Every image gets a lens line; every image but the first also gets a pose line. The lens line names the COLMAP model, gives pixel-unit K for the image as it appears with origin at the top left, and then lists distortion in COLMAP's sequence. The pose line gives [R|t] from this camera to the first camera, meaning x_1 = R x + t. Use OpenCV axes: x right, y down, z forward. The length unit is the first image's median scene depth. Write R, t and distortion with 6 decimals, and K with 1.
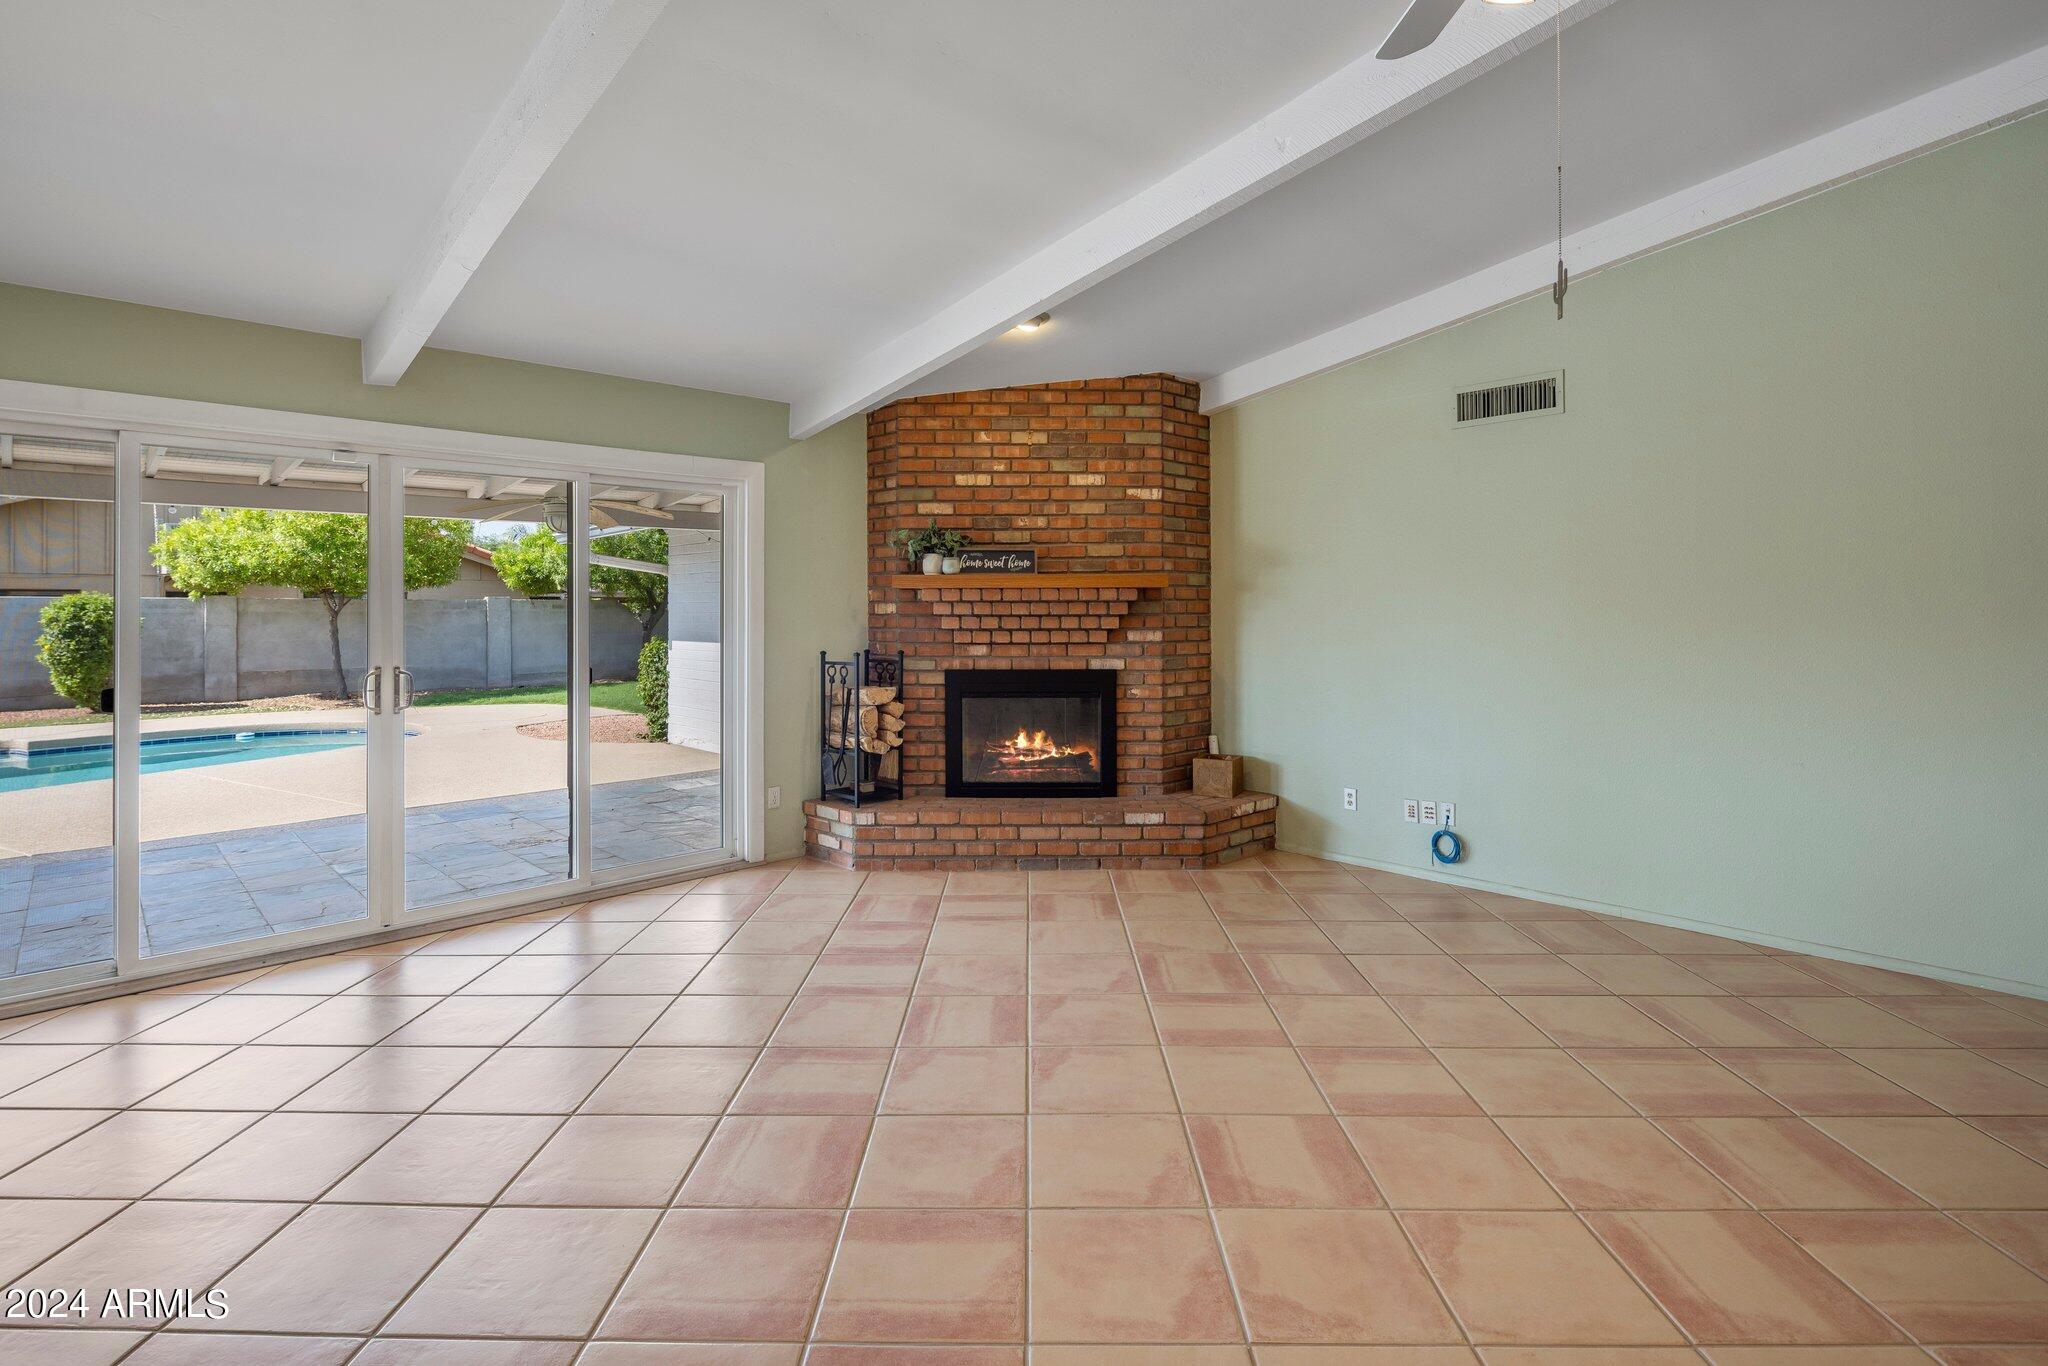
lens RADIAL K [[1024.8, 0, 997.7], [0, 1024.8, 605.7], [0, 0, 1]] dist [0.005031, -0.002748]
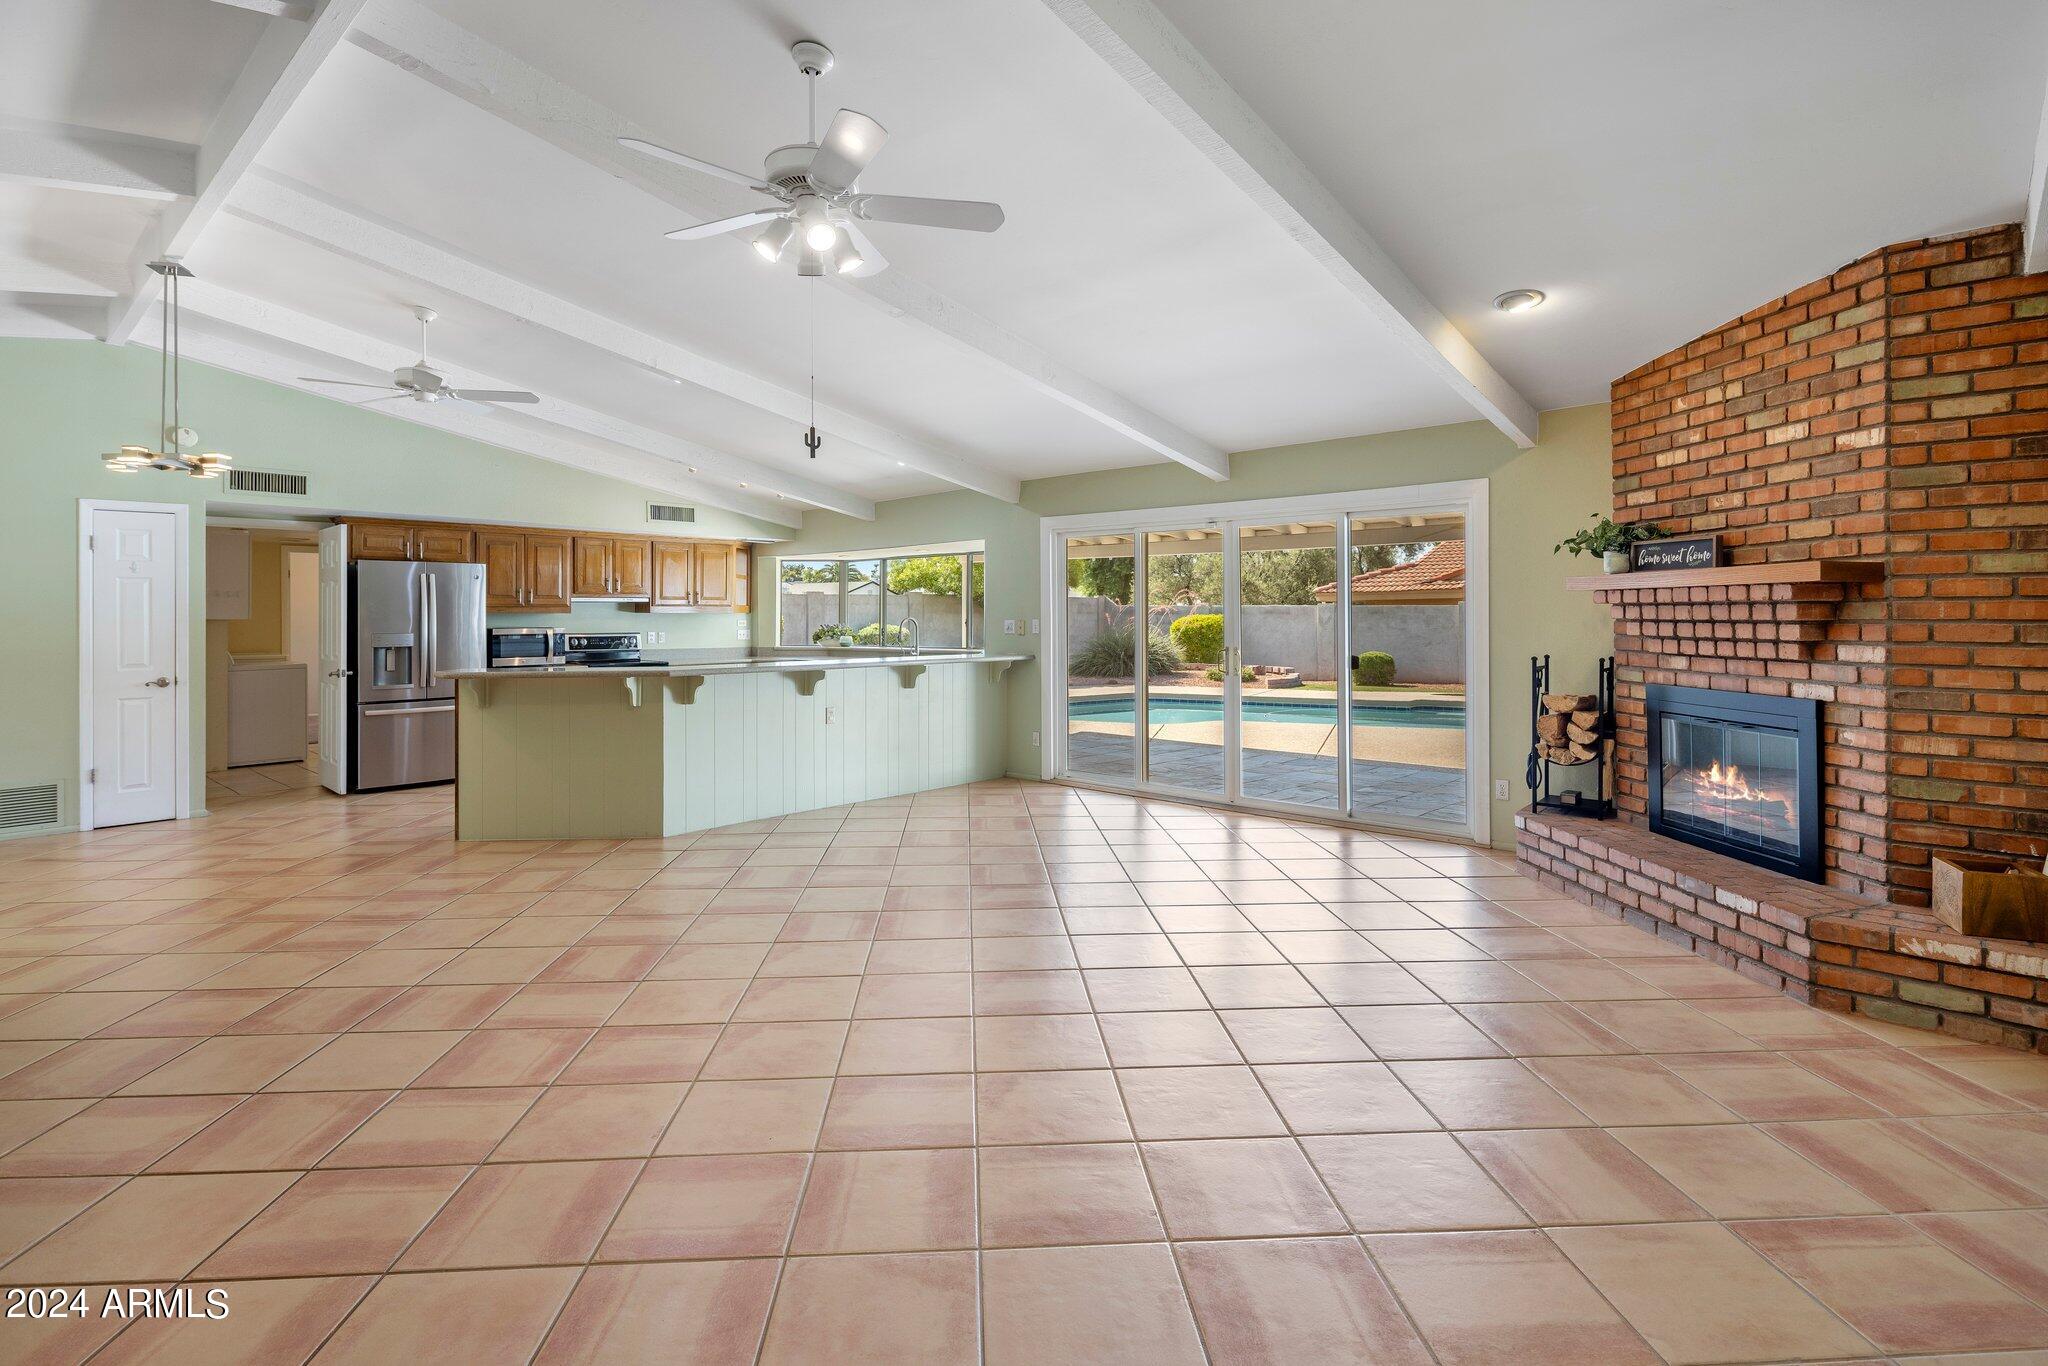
lens RADIAL K [[1024.8, 0, 992.1], [0, 1024.8, 622.3], [0, 0, 1]] dist [0.005031, -0.002748]
pose [[0.017622, 0.010598, -0.999789, 0.801046], [0.000503, 0.999944, 0.010608, 0.001728], [0.999845, -0.000689, 0.017616, 0.429728]]
